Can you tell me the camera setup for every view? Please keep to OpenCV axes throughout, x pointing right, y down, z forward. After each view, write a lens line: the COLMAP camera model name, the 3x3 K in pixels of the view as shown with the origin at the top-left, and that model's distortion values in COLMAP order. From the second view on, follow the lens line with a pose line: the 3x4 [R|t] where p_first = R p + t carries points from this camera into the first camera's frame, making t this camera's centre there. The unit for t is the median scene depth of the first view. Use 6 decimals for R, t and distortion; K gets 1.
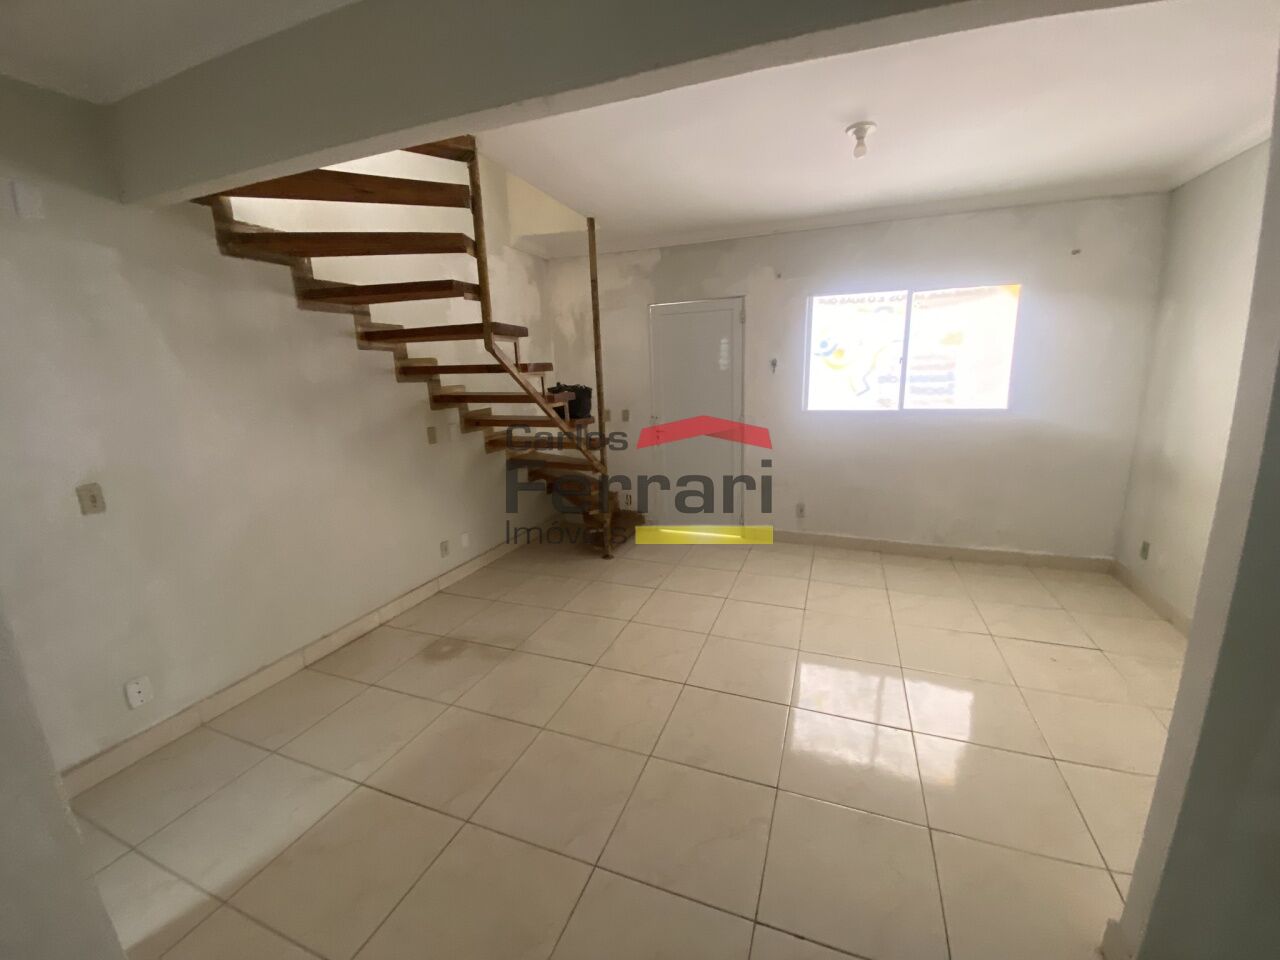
lens RADIAL K [[515.7, 0, 637.5], [0, 515.7, 475.7], [0, 0, 1]] dist [0.000818, -0.000048]
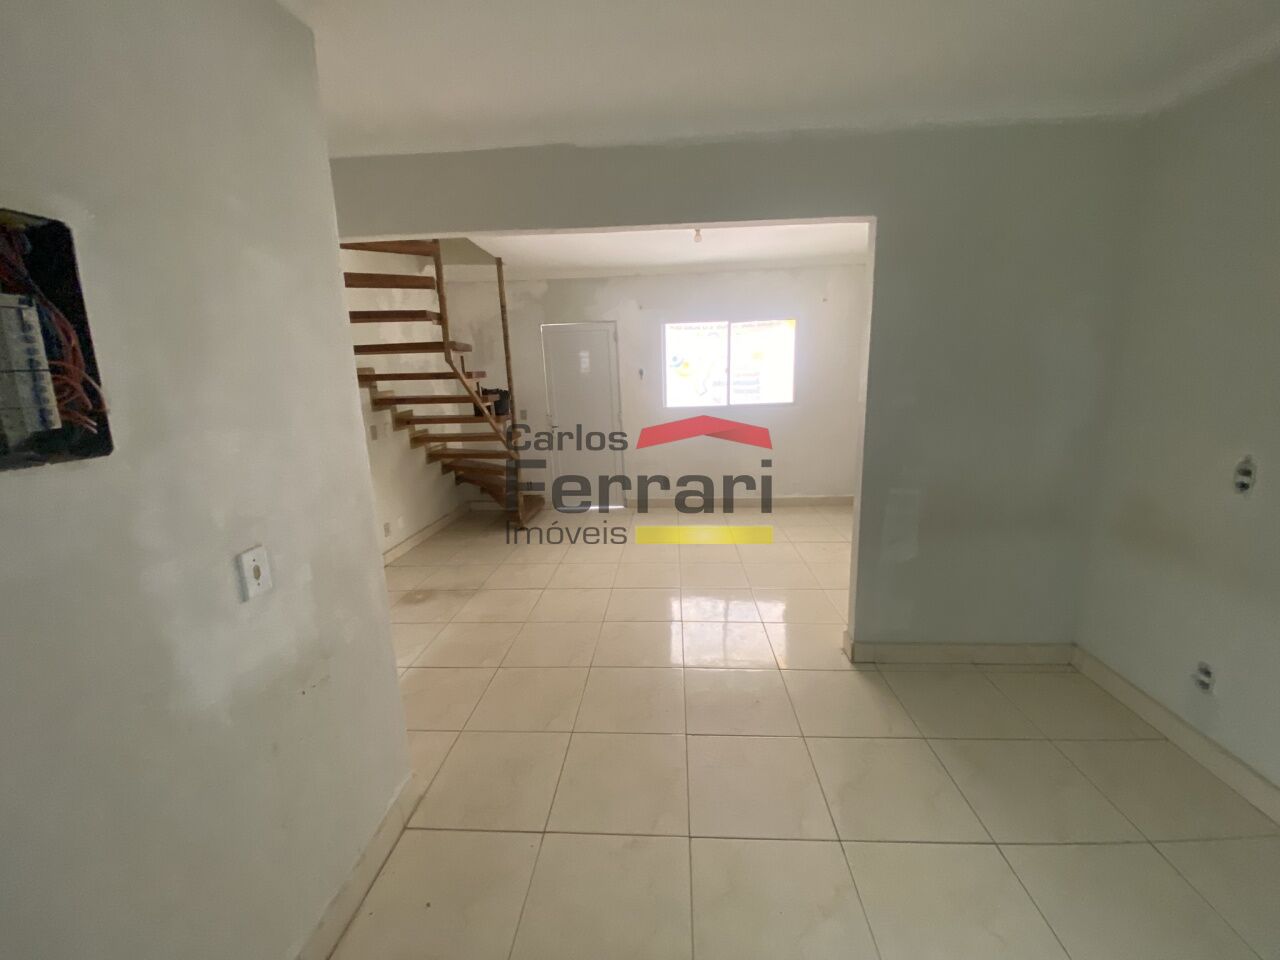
lens RADIAL K [[511.4, 0, 642.1], [0, 511.4, 481.0], [0, 0, 1]] dist [-0.001569, -0.000092]
pose [[0.950385, -0.062284, 0.304776, -0.165731], [0.064079, 0.997936, 0.004123, 0.062340], [-0.304404, 0.015611, 0.952415, -0.278936]]
